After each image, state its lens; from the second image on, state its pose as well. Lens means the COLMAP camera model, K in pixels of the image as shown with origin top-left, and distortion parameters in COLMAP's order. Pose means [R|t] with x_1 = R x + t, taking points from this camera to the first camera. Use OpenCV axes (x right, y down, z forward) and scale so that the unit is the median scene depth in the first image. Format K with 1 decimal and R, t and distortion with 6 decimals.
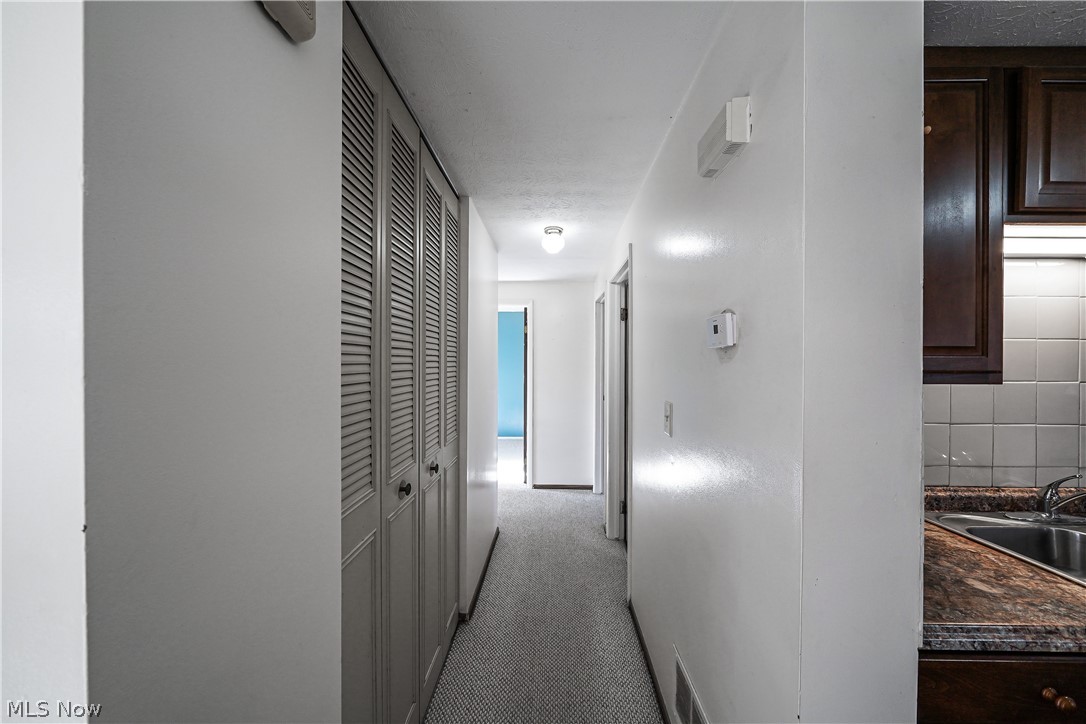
lens RADIAL K [[347.7, 0, 551.4], [0, 347.7, 360.7], [0, 0, 1]] dist [-0.002403, -0.000166]
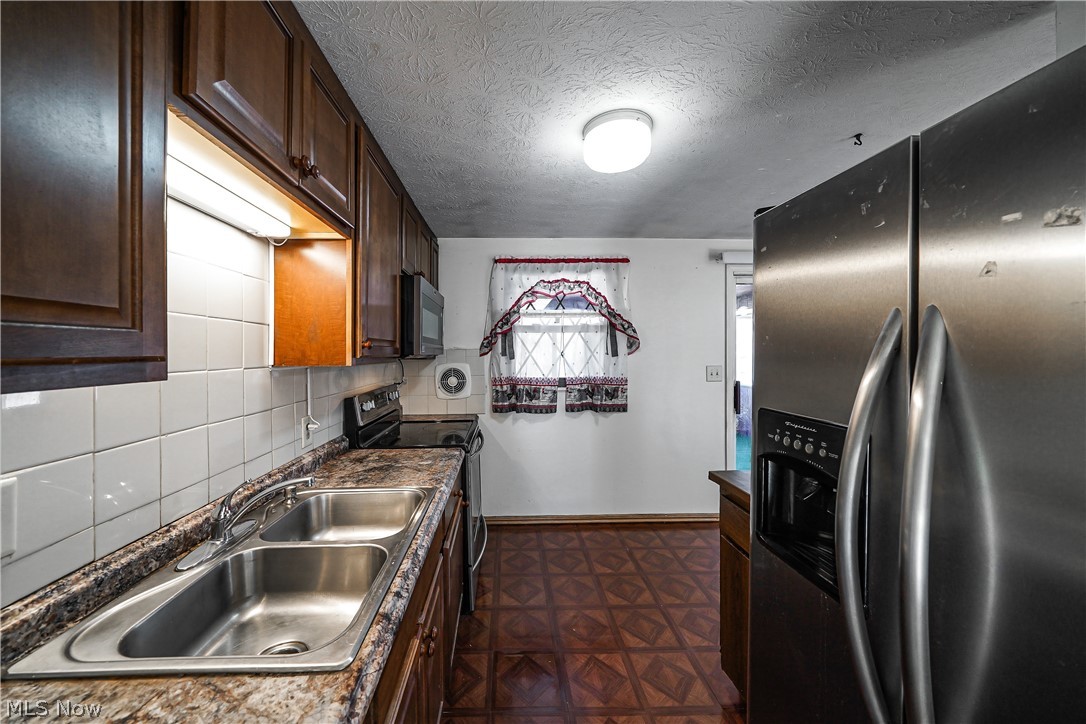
lens RADIAL K [[385.2, 0, 540.4], [0, 385.2, 361.3], [0, 0, 1]] dist [-0.008150, -0.000163]
pose [[-0.105353, -0.023535, 0.994156, 0.493845], [-0.008687, 0.999704, 0.022746, 0.013949], [-0.994397, -0.006240, -0.105526, 0.366278]]
